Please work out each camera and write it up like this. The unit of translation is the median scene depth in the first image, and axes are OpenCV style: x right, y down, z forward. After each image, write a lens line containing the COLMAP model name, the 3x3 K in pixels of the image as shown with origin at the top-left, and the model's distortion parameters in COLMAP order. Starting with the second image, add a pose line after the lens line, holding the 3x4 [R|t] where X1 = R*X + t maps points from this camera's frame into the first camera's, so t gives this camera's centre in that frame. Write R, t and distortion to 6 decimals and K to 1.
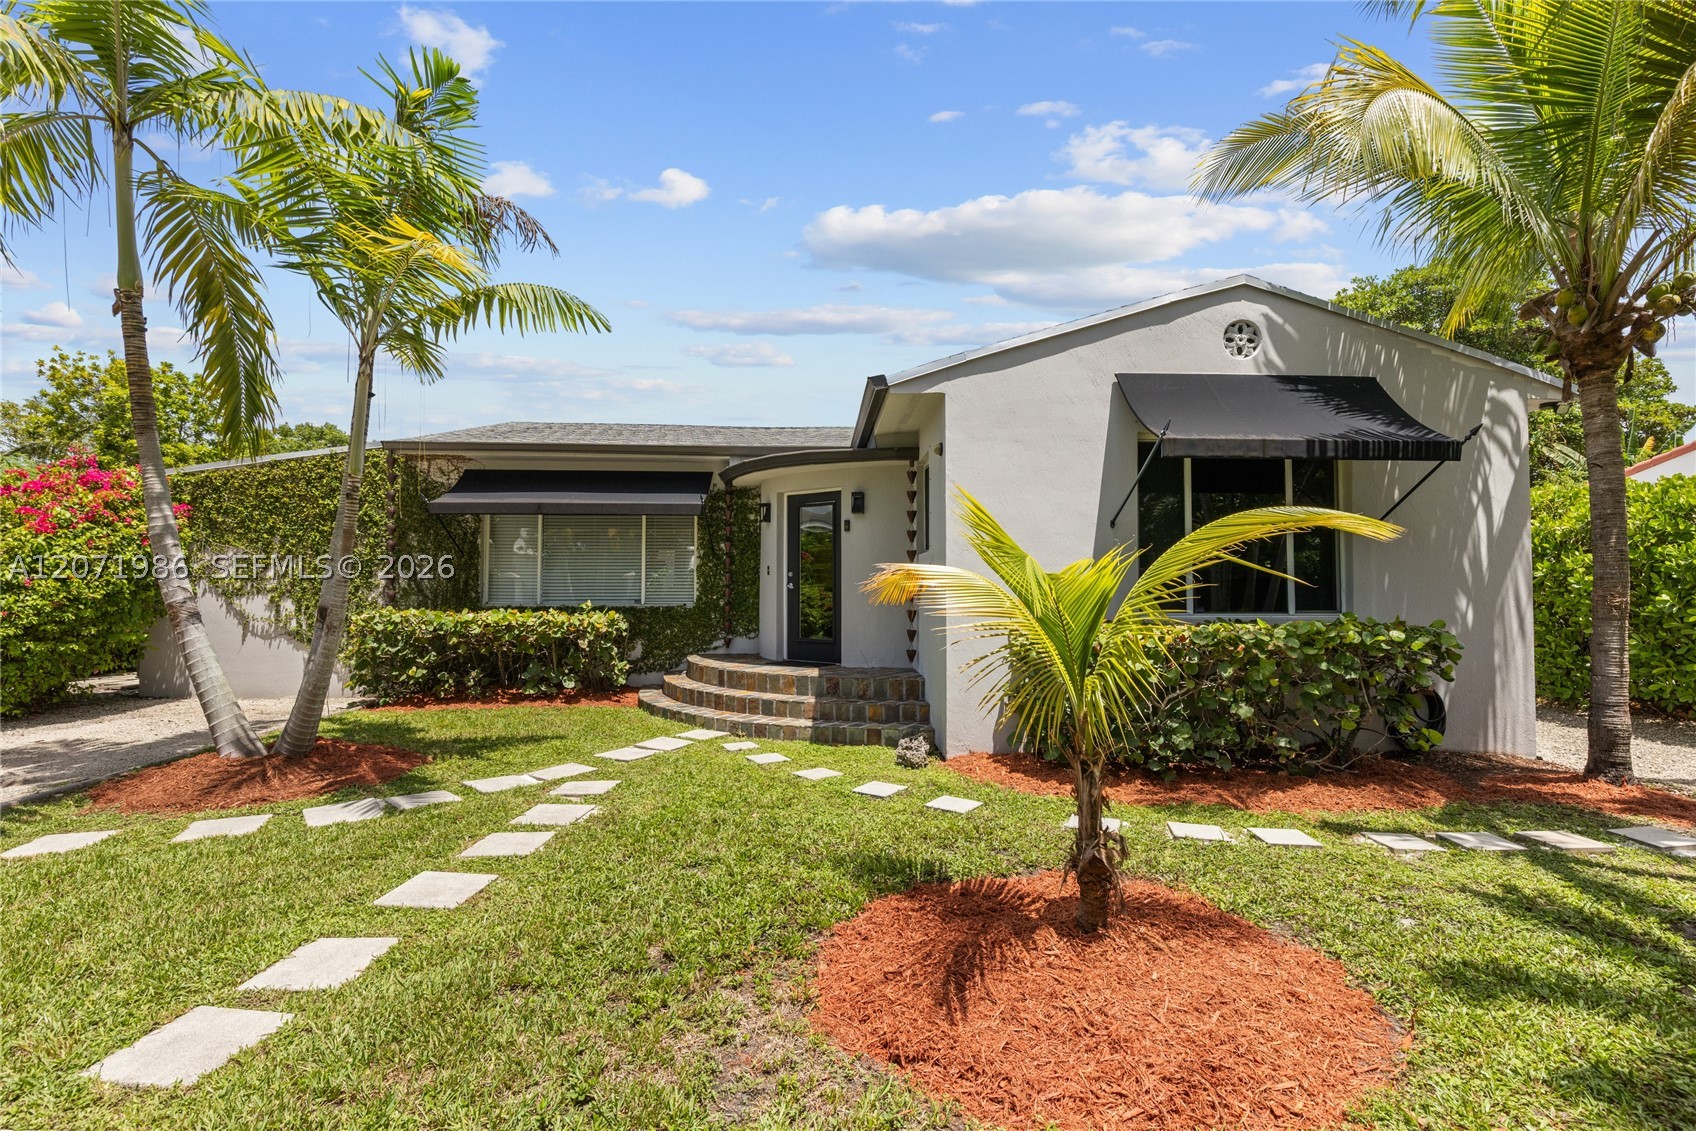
lens RADIAL K [[761.2, 0, 858.0], [0, 761.2, 556.3], [0, 0, 1]] dist [0.007533, -0.000229]
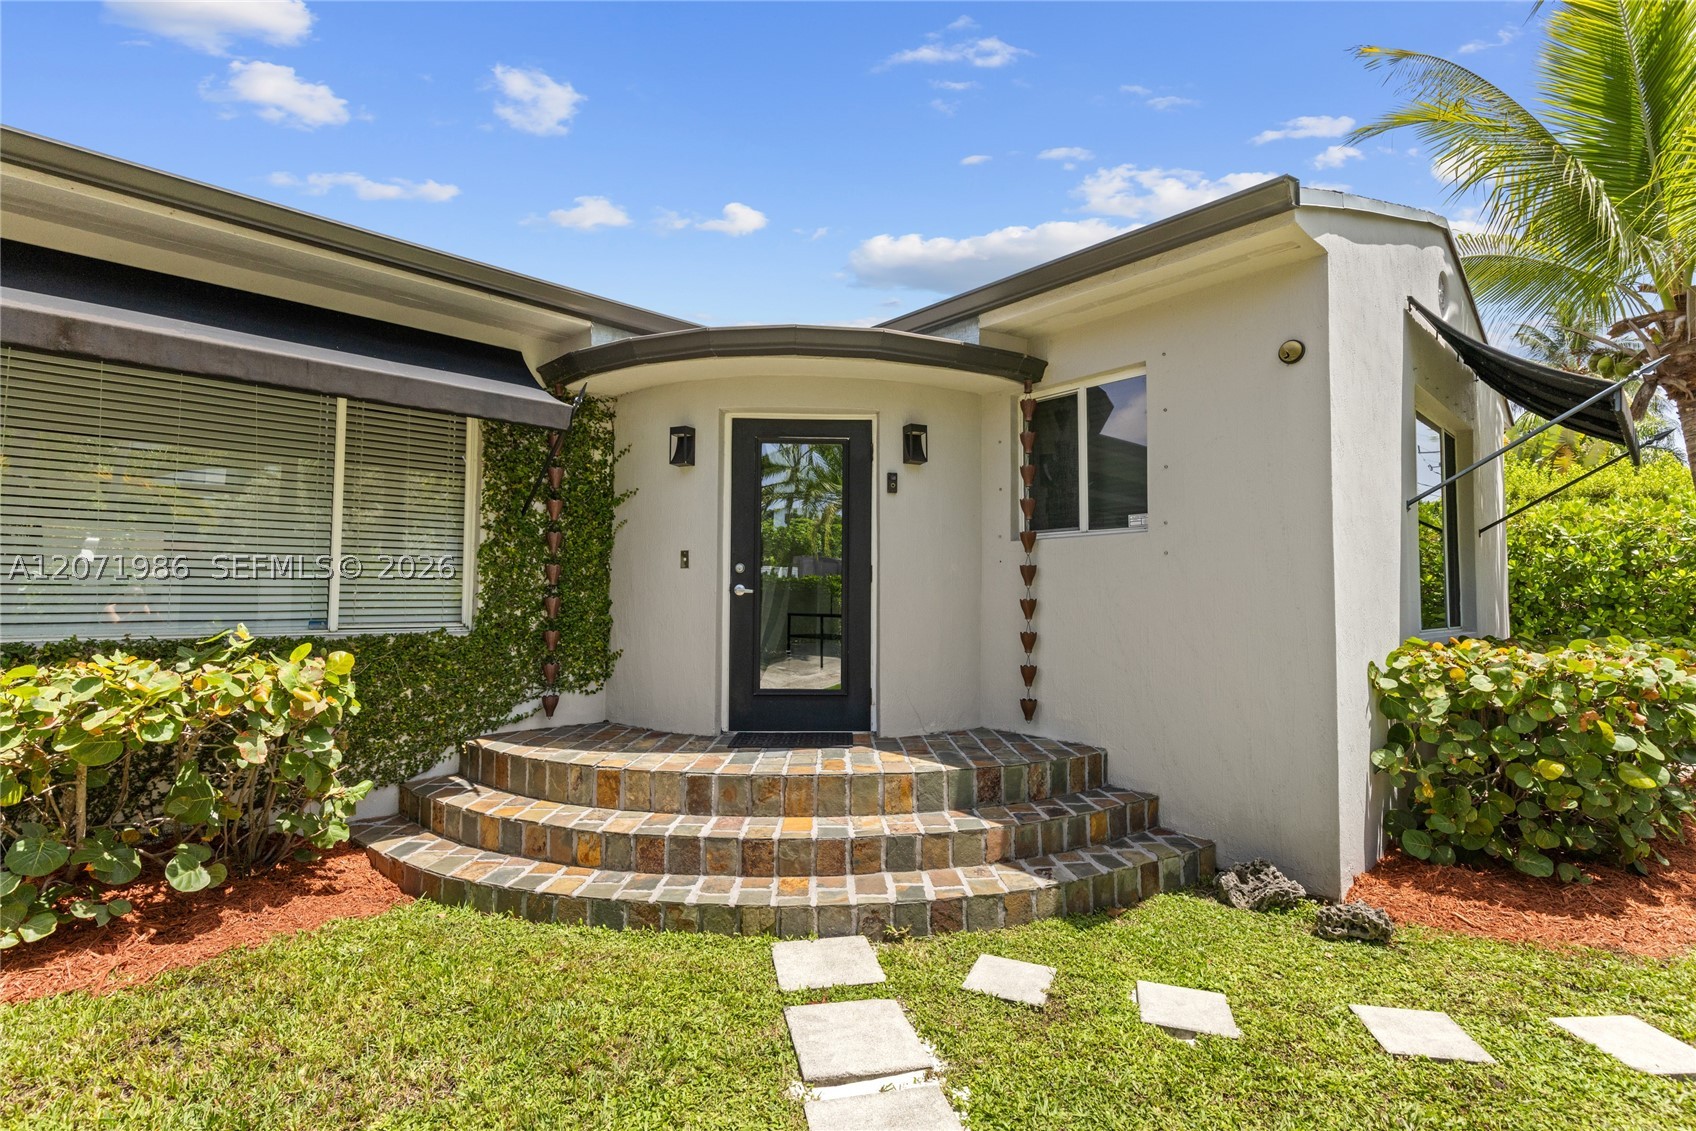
lens RADIAL K [[761.2, 0, 858.0], [0, 761.2, 556.3], [0, 0, 1]] dist [0.007533, -0.000229]
pose [[0.778703, 0.040267, 0.626099, -0.352162], [-0.030190, 0.999187, -0.026712, 0.027054], [-0.626665, 0.001899, 0.779286, 0.536744]]
